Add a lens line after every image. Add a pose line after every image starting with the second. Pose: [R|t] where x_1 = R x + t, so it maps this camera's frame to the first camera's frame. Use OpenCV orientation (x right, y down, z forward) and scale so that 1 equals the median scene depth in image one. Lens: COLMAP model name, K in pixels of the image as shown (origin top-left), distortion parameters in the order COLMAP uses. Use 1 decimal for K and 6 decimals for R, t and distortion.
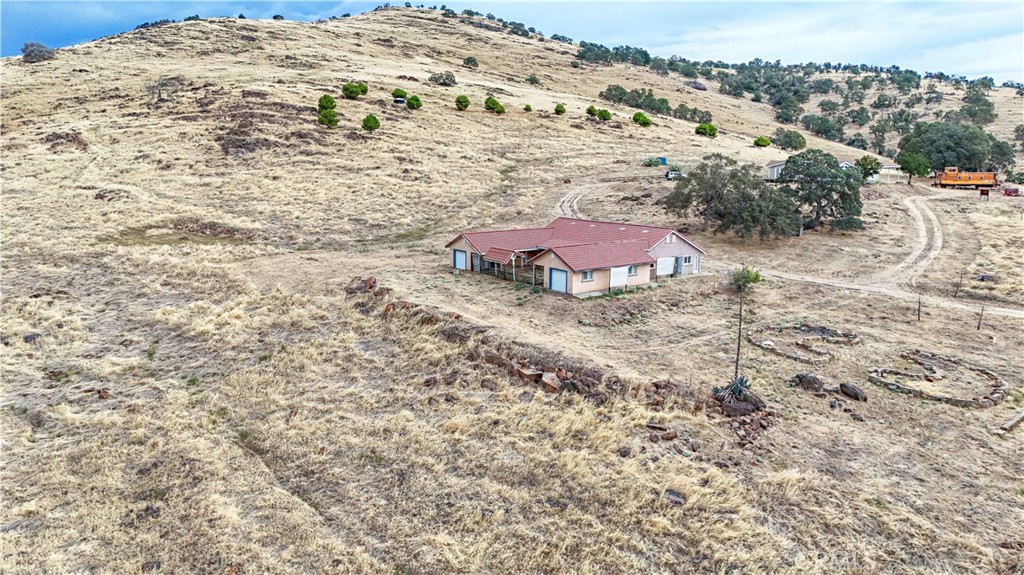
lens RADIAL K [[739.4, 0, 513.7], [0, 739.4, 289.3], [0, 0, 1]] dist [0.073231, -0.067672]
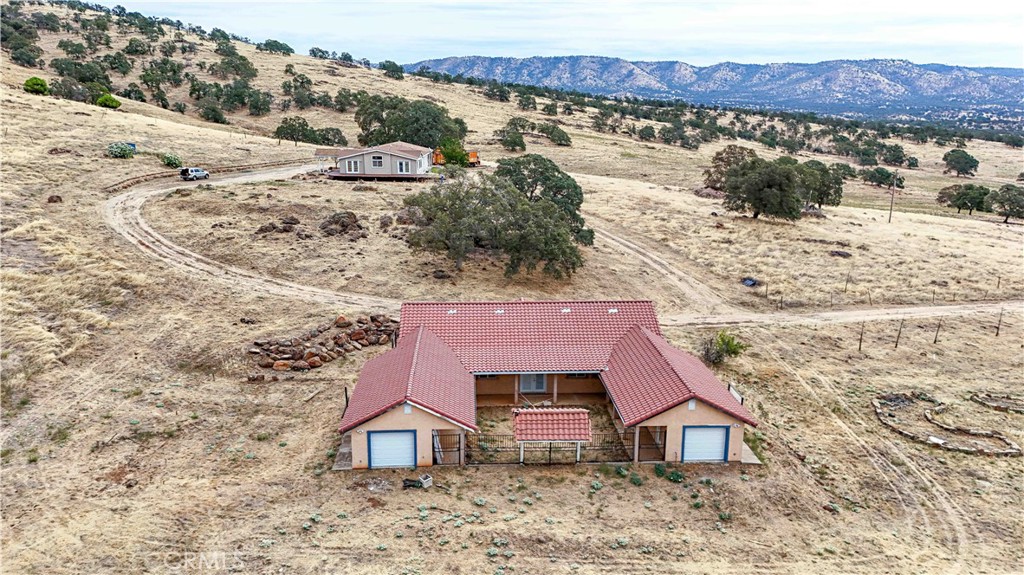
lens RADIAL K [[739.4, 0, 513.7], [0, 739.4, 289.3], [0, 0, 1]] dist [0.073231, -0.067672]
pose [[0.548693, -0.202201, 0.811203, -0.071766], [0.140308, 0.978820, 0.149078, -0.036399], [-0.824166, 0.032021, 0.565442, 0.120872]]
